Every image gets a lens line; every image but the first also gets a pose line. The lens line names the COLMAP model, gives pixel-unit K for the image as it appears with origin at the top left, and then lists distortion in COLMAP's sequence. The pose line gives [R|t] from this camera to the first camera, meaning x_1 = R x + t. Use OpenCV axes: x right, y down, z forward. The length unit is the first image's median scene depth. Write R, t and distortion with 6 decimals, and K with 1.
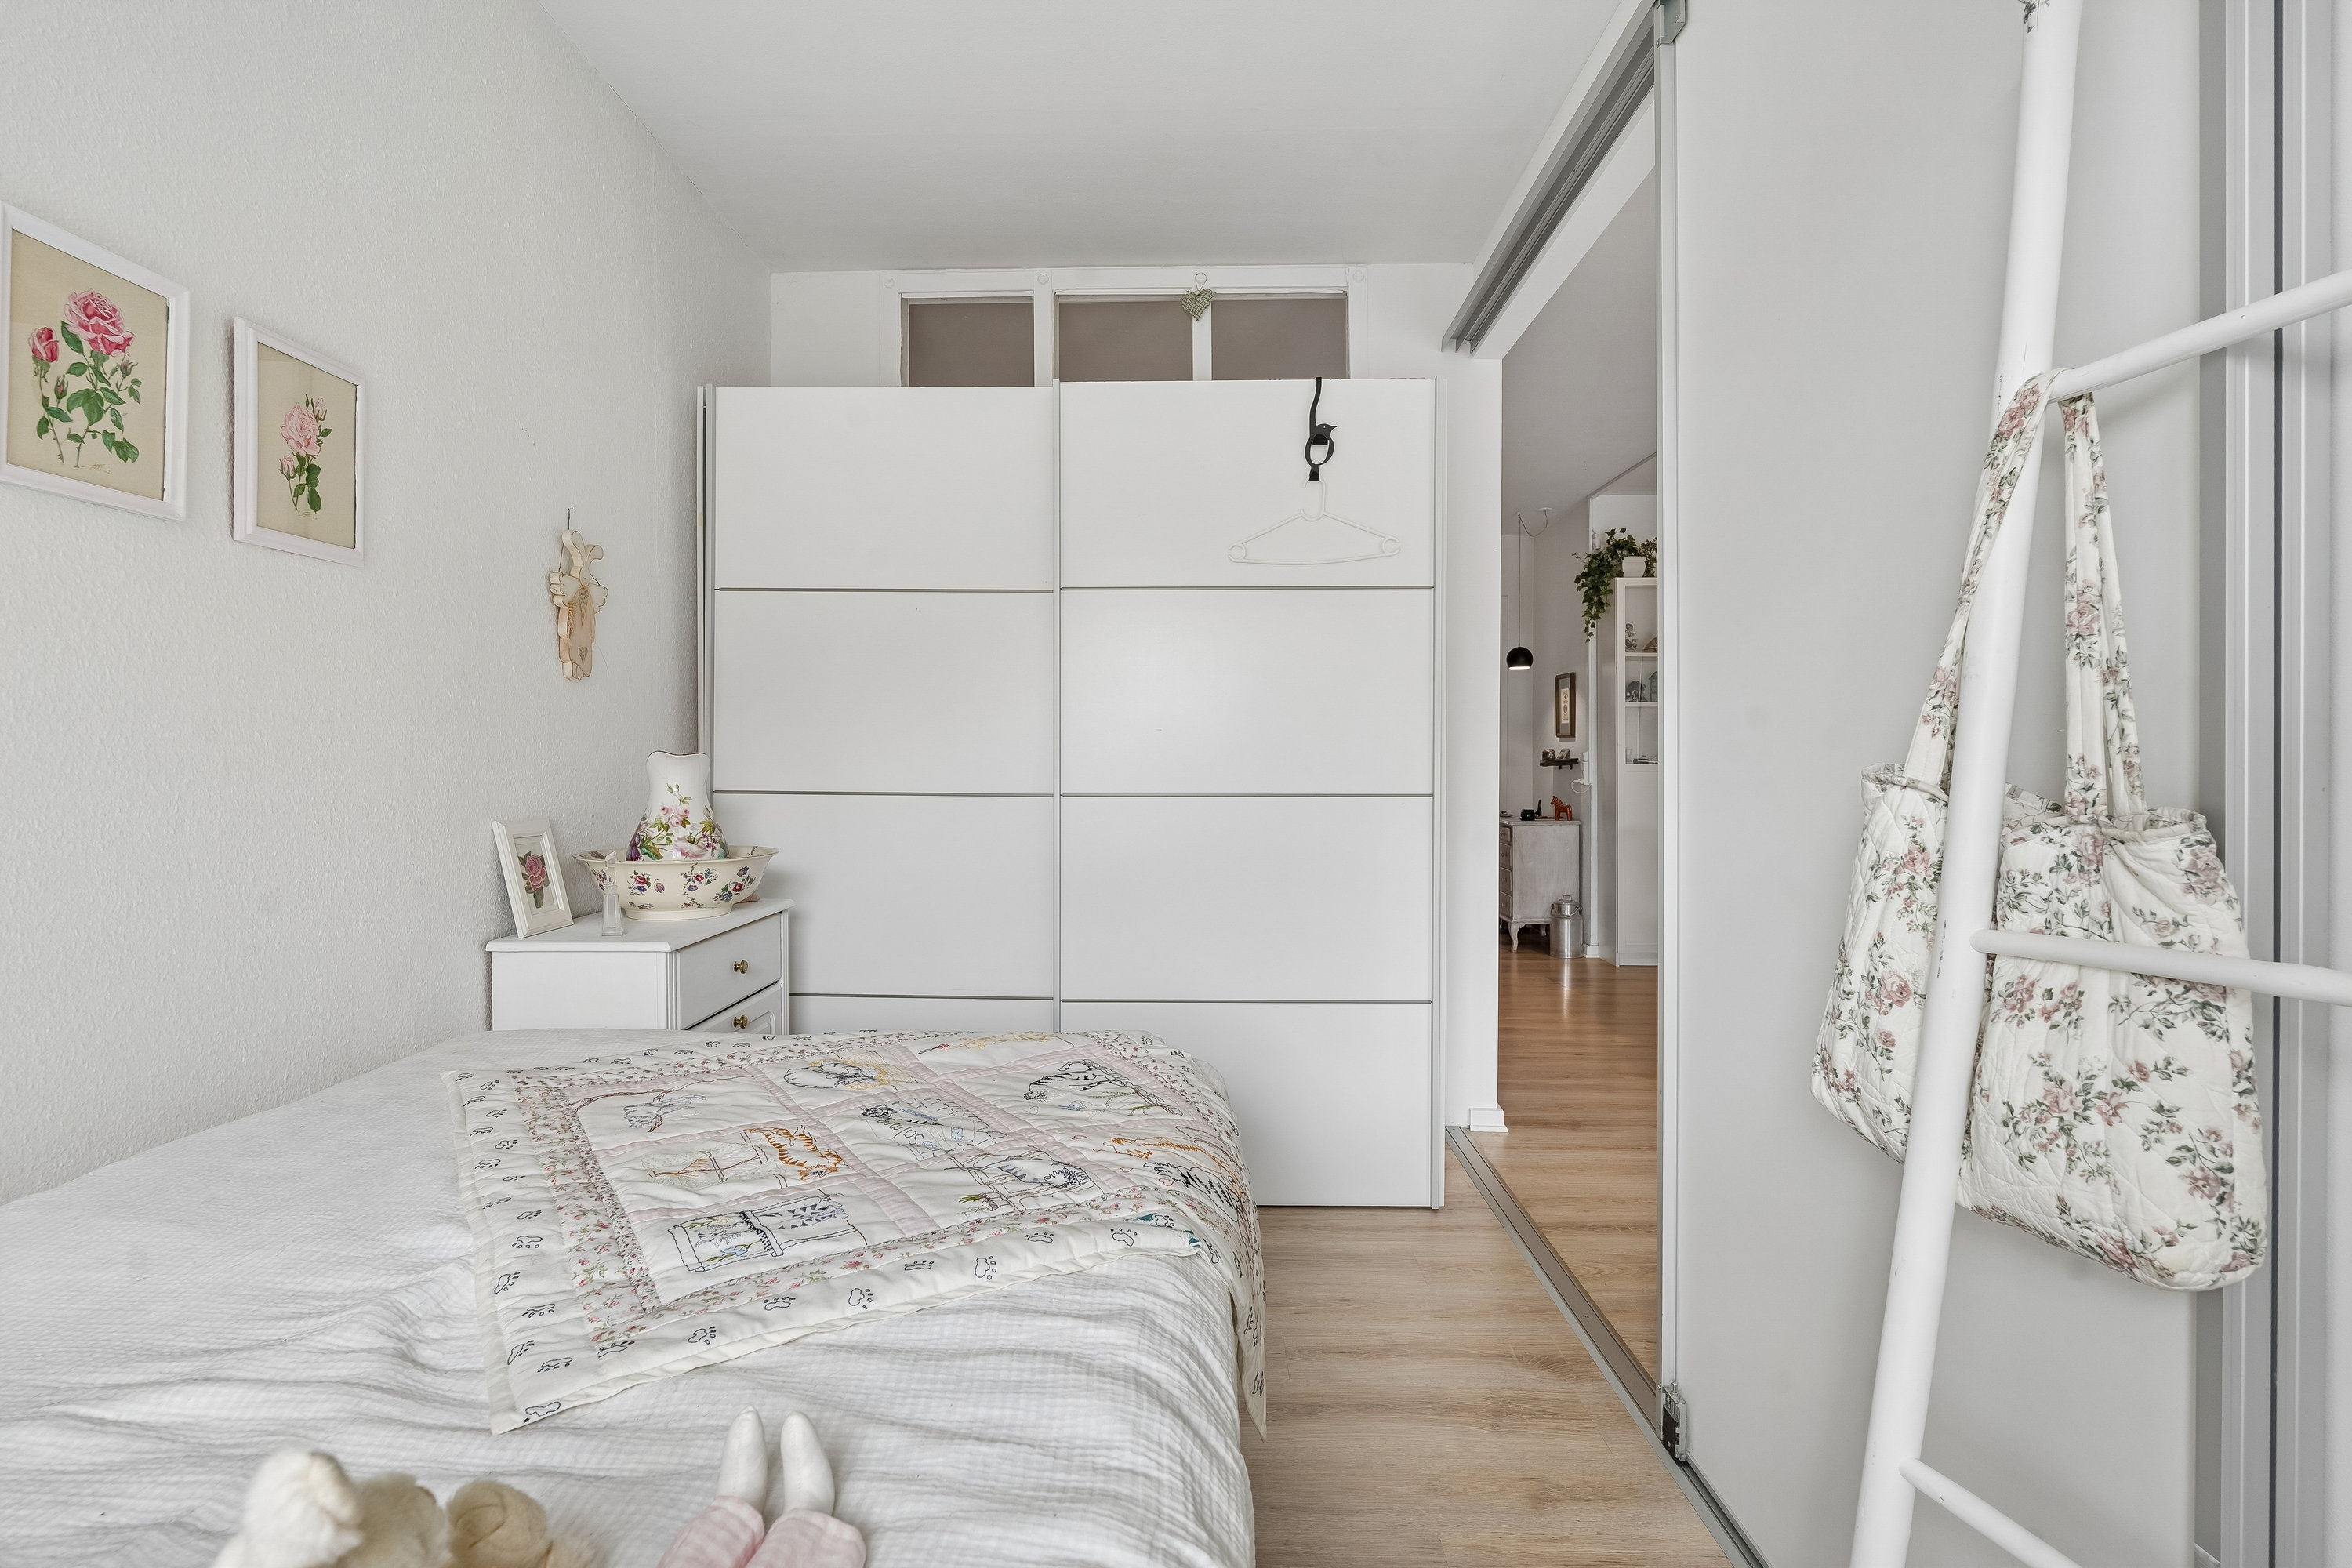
lens RADIAL K [[1191.6, 0, 1154.6], [0, 1191.6, 780.0], [0, 0, 1]] dist [-0.000513, 0.000026]
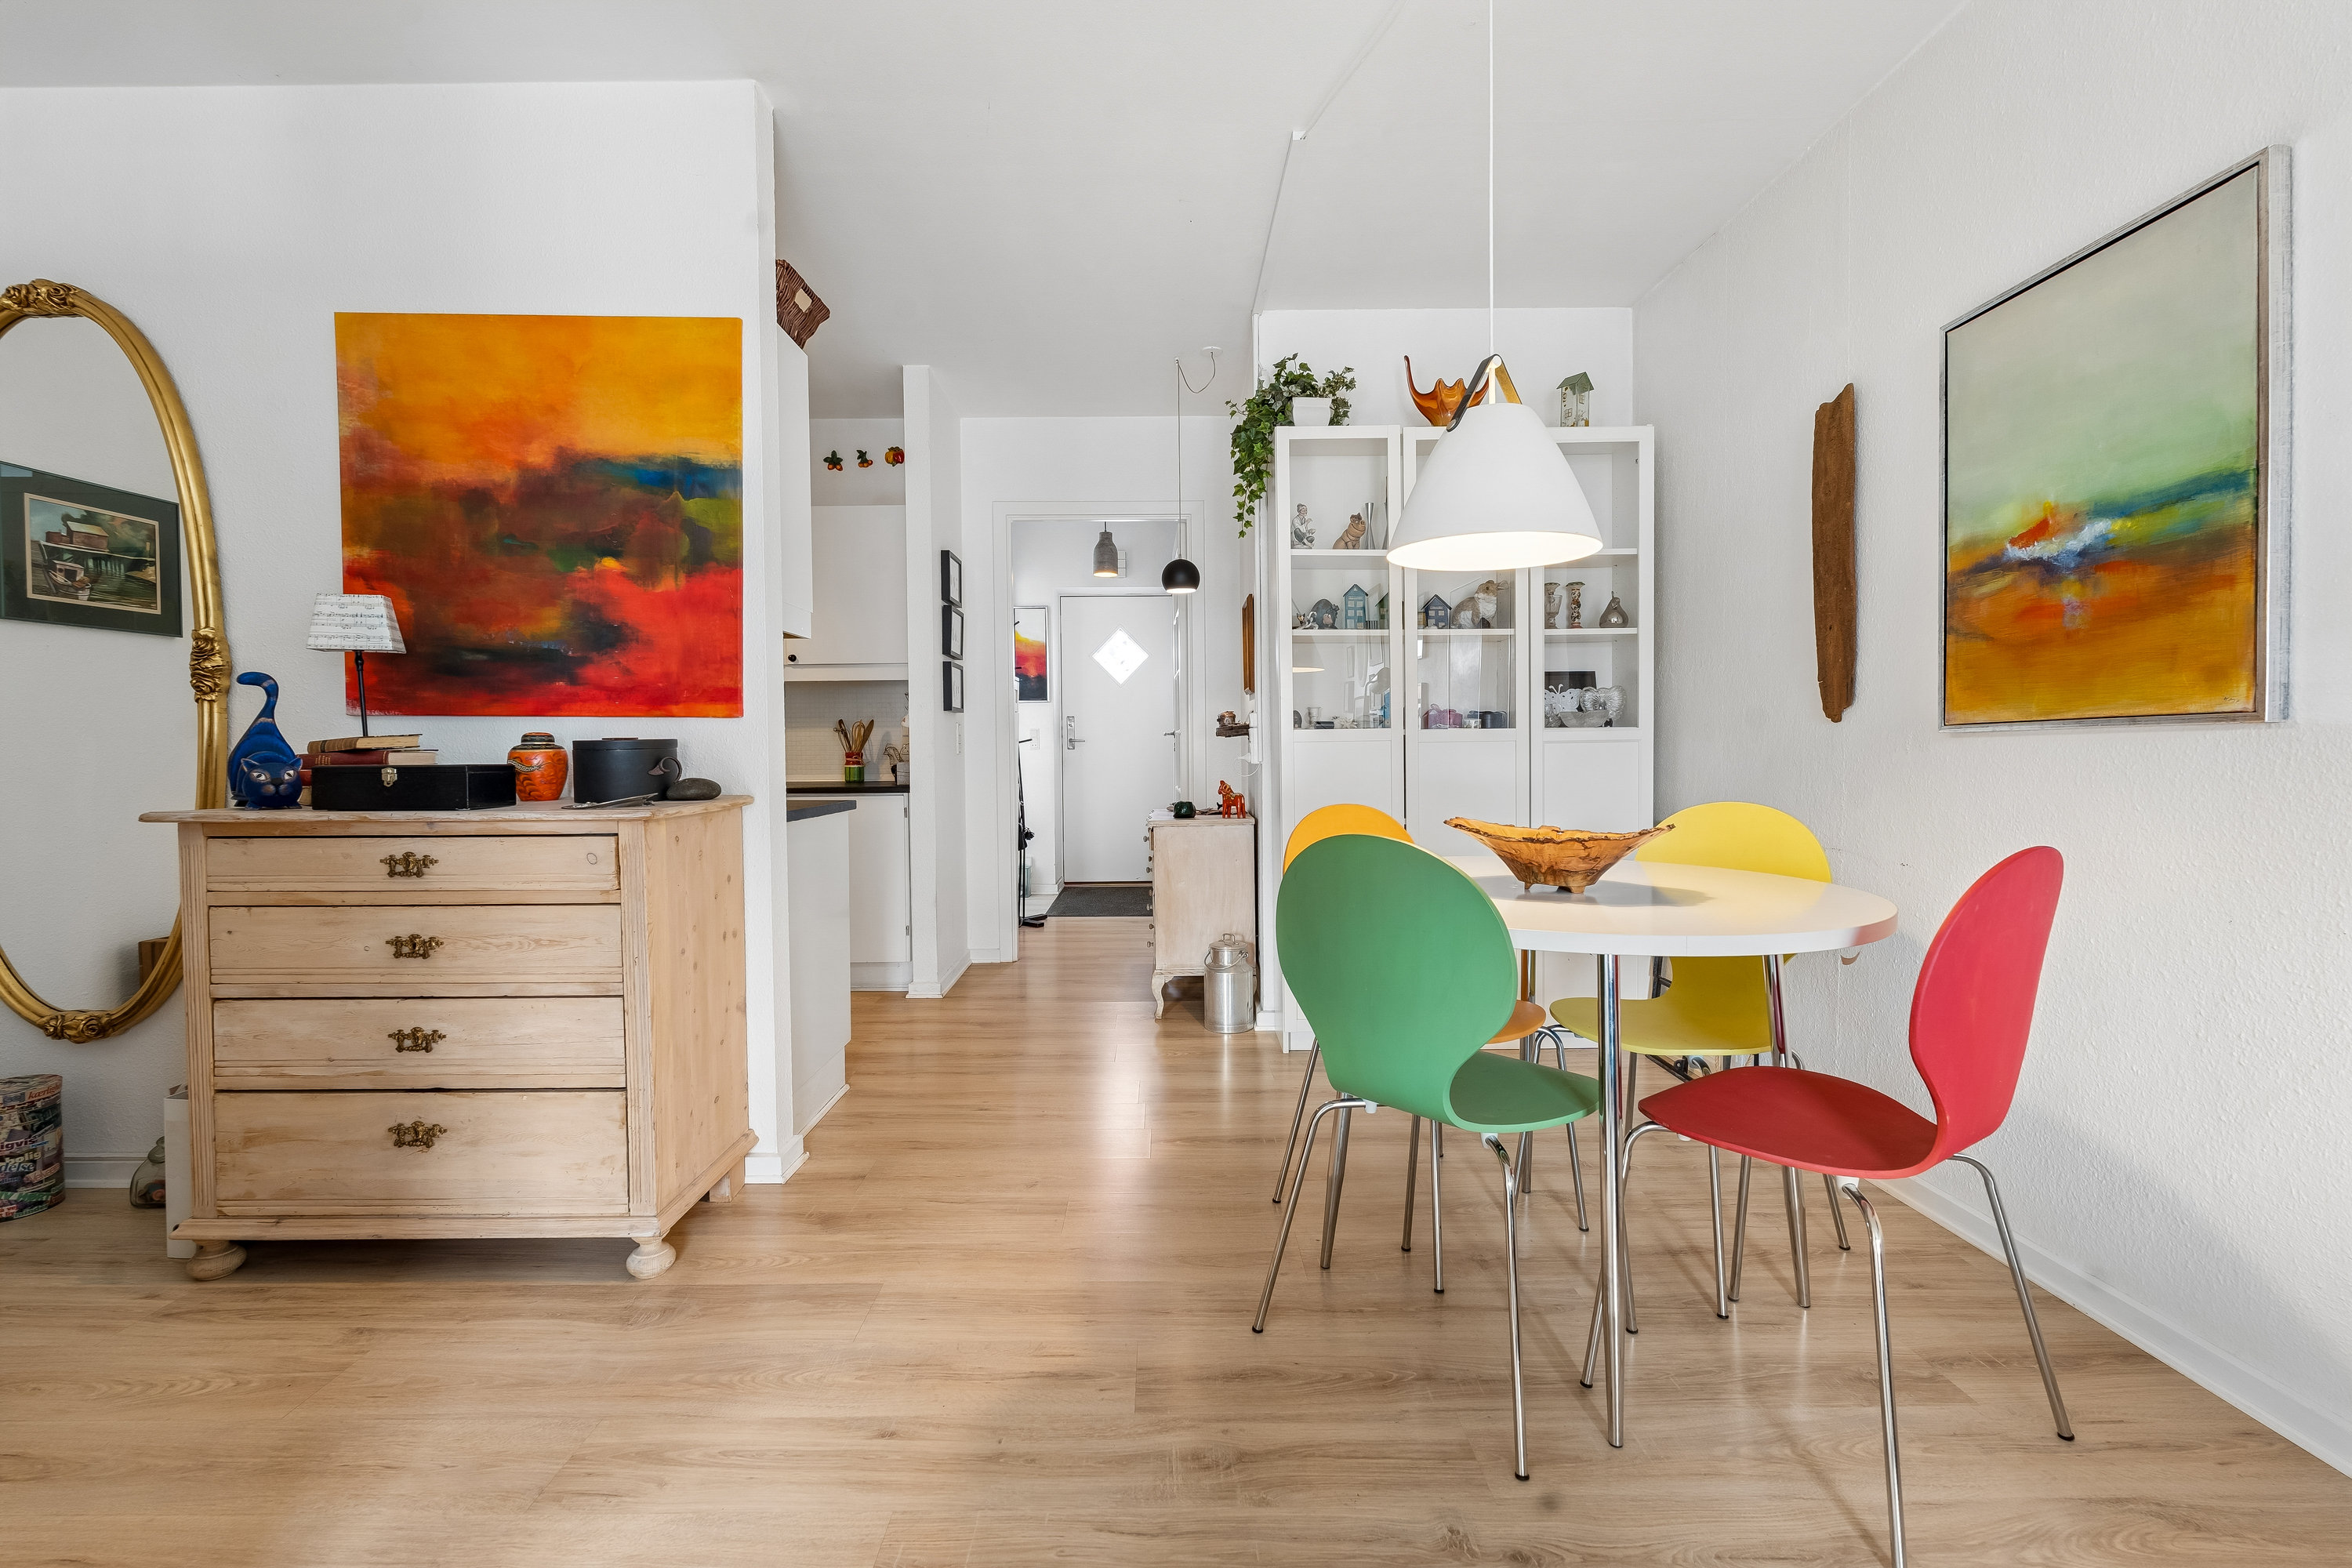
lens RADIAL K [[1040.3, 0, 1168.2], [0, 1040.3, 777.0], [0, 0, 1]] dist [-0.001457, 0.000393]
pose [[0.999253, -0.011671, 0.036845, 0.297595], [0.011141, 0.999832, 0.014559, 0.002729], [-0.037008, -0.014137, 0.999215, 0.443661]]
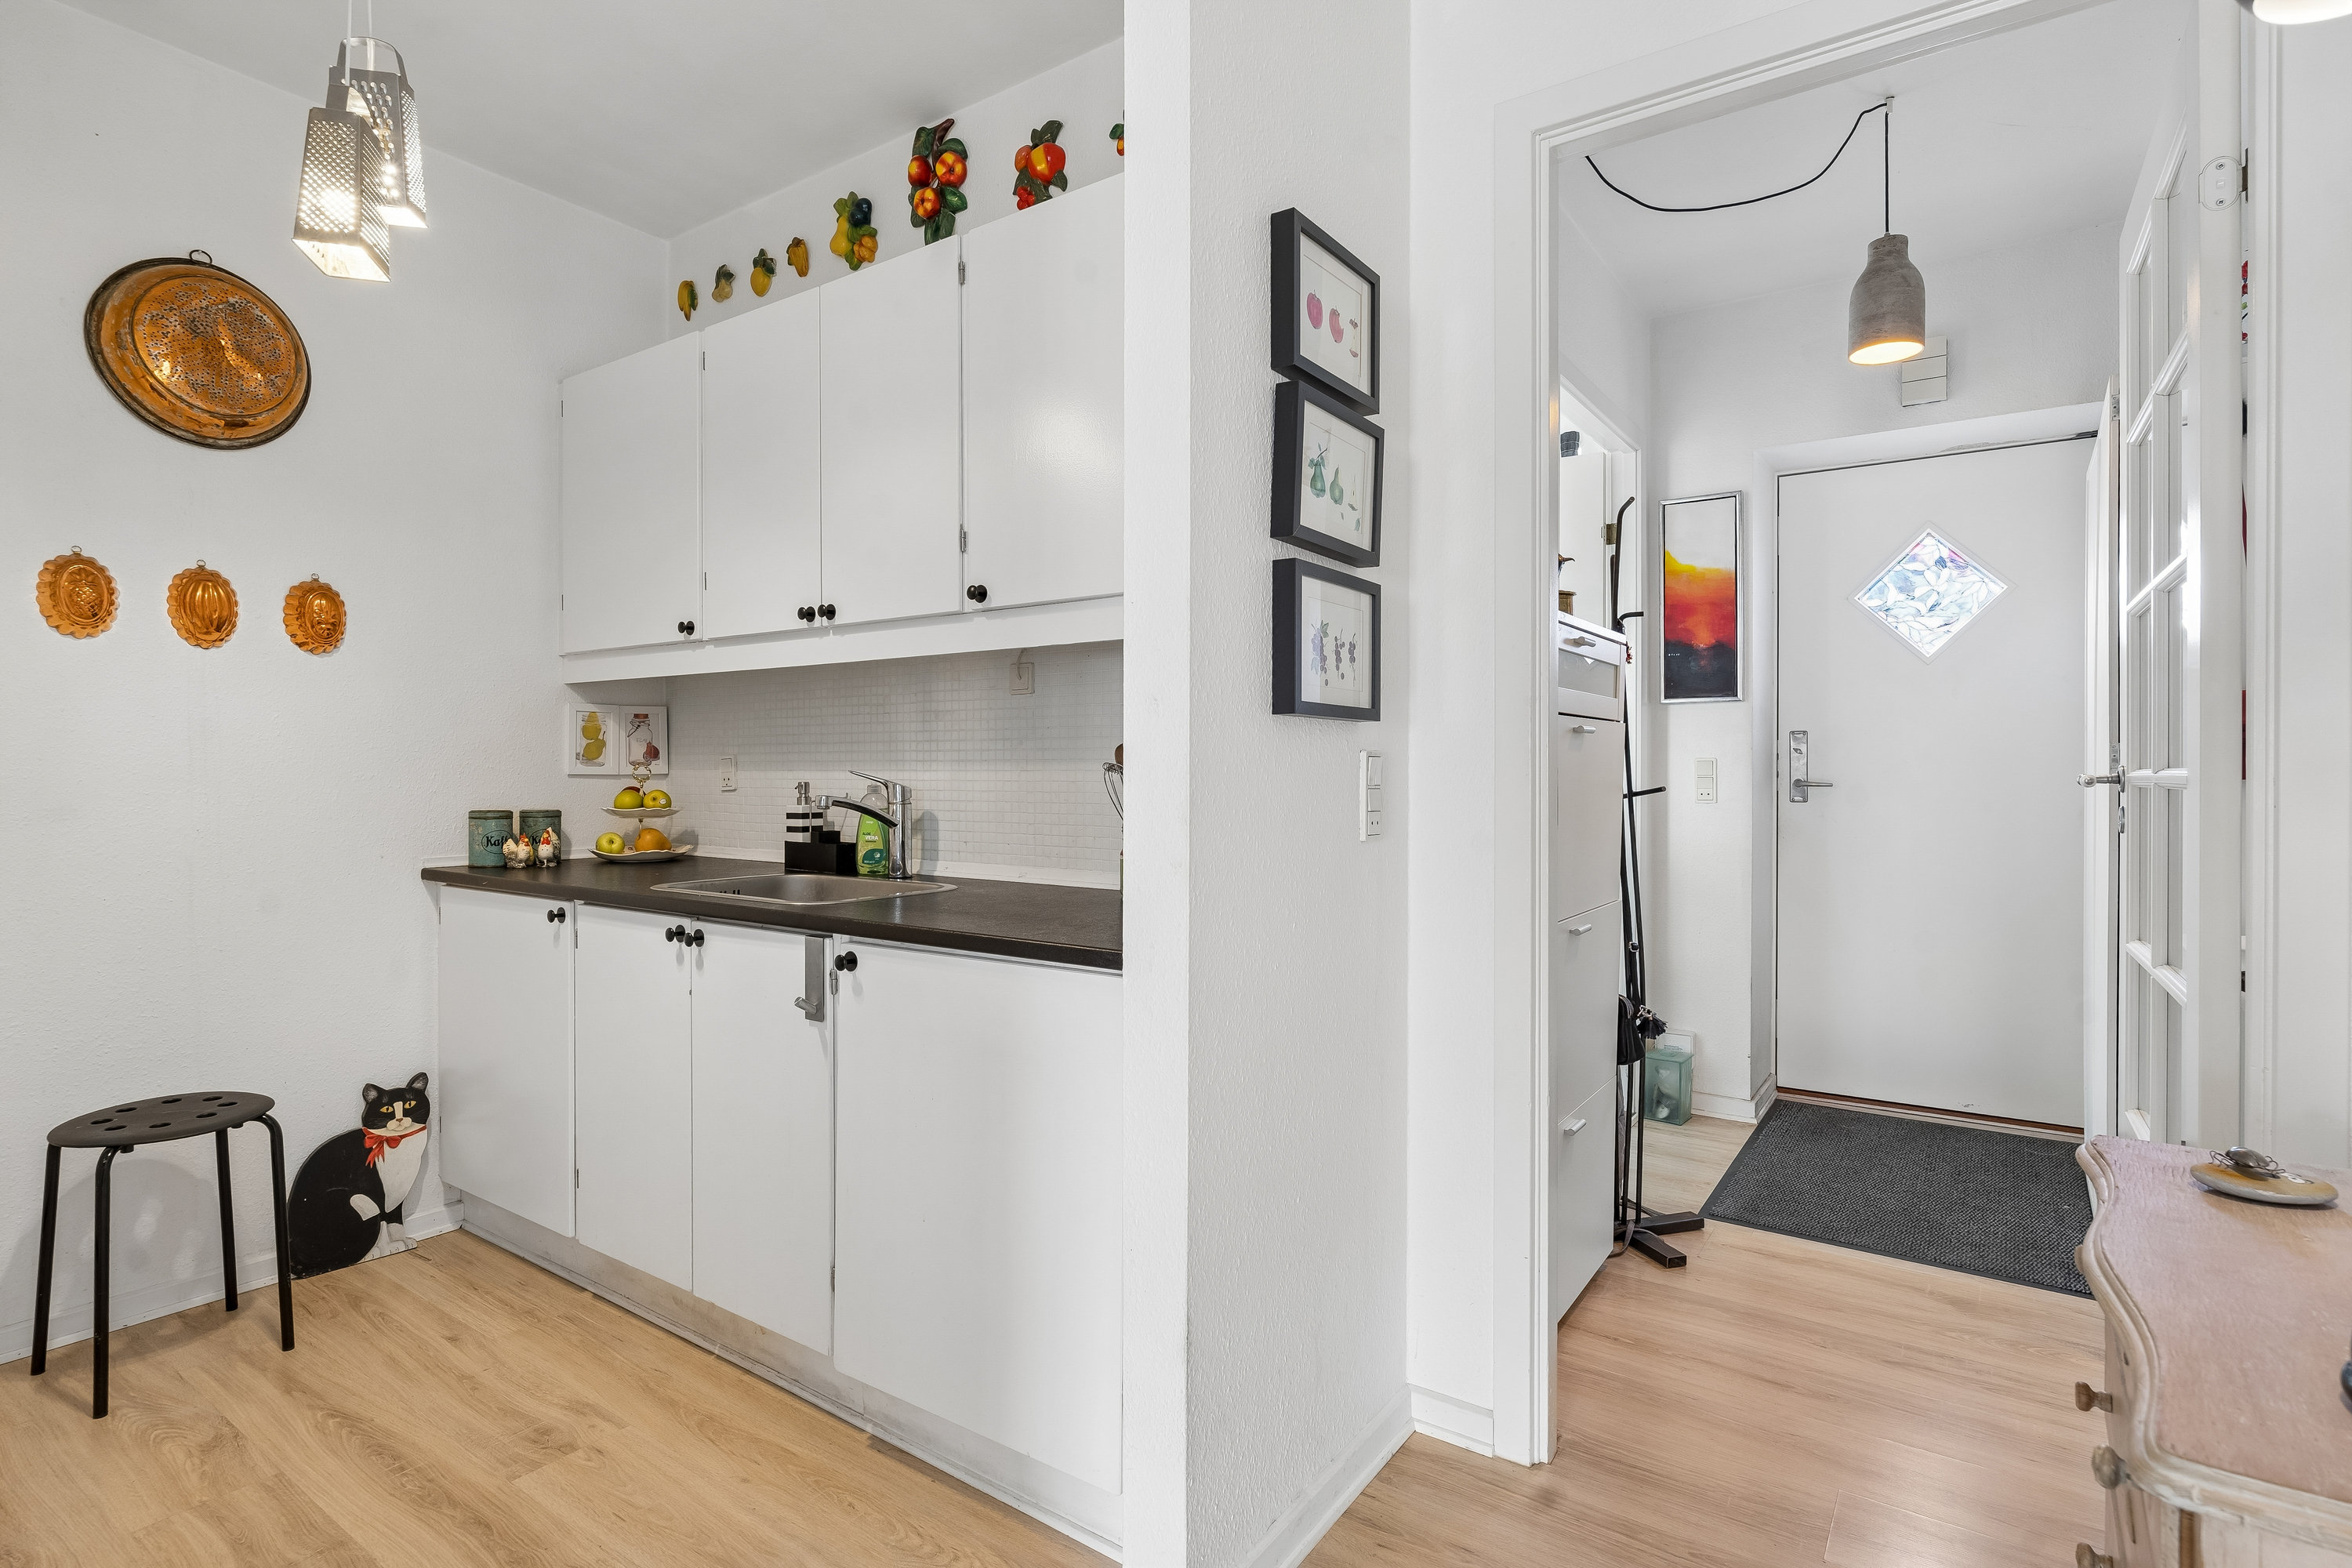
lens RADIAL K [[1162.4, 0, 1170.0], [0, 1162.4, 778.4], [0, 0, 1]] dist [-0.002641, 0.000089]
pose [[0.834055, 0.004261, -0.551666, 0.292612], [-0.009351, 0.999936, -0.006415, -0.017144], [0.551603, 0.010509, 0.834041, 0.911277]]
